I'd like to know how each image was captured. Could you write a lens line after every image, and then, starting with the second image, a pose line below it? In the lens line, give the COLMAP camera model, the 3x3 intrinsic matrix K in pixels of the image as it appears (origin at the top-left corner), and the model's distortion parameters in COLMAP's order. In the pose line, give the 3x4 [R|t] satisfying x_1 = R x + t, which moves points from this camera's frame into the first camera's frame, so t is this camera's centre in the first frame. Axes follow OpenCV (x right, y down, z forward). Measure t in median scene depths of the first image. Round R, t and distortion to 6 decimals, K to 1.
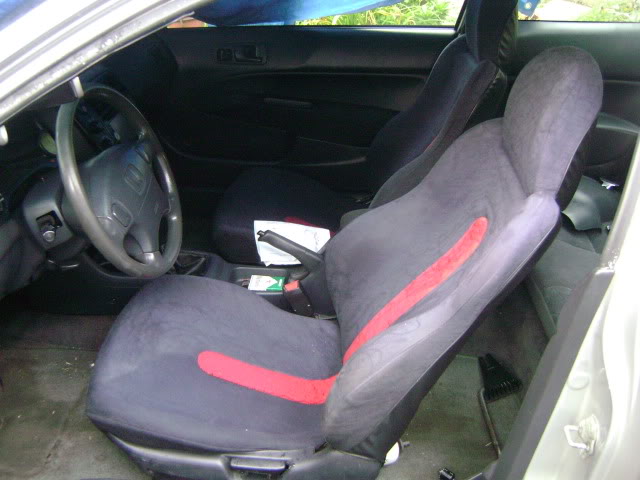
lens RADIAL K [[659.9, 0, 320.0], [0, 659.9, 240.0], [0, 0, 1]] dist [-0.143640, 0.016176]
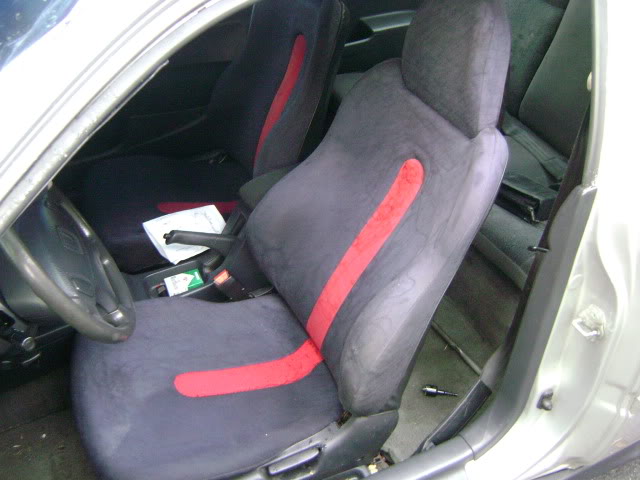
lens RADIAL K [[659.9, 0, 320.0], [0, 659.9, 240.0], [0, 0, 1]] dist [-0.143640, 0.016176]
pose [[0.886085, -0.346986, 0.307333, -0.238089], [0.300881, 0.934932, 0.188075, -0.148386], [-0.352595, -0.074180, 0.932831, 0.057841]]
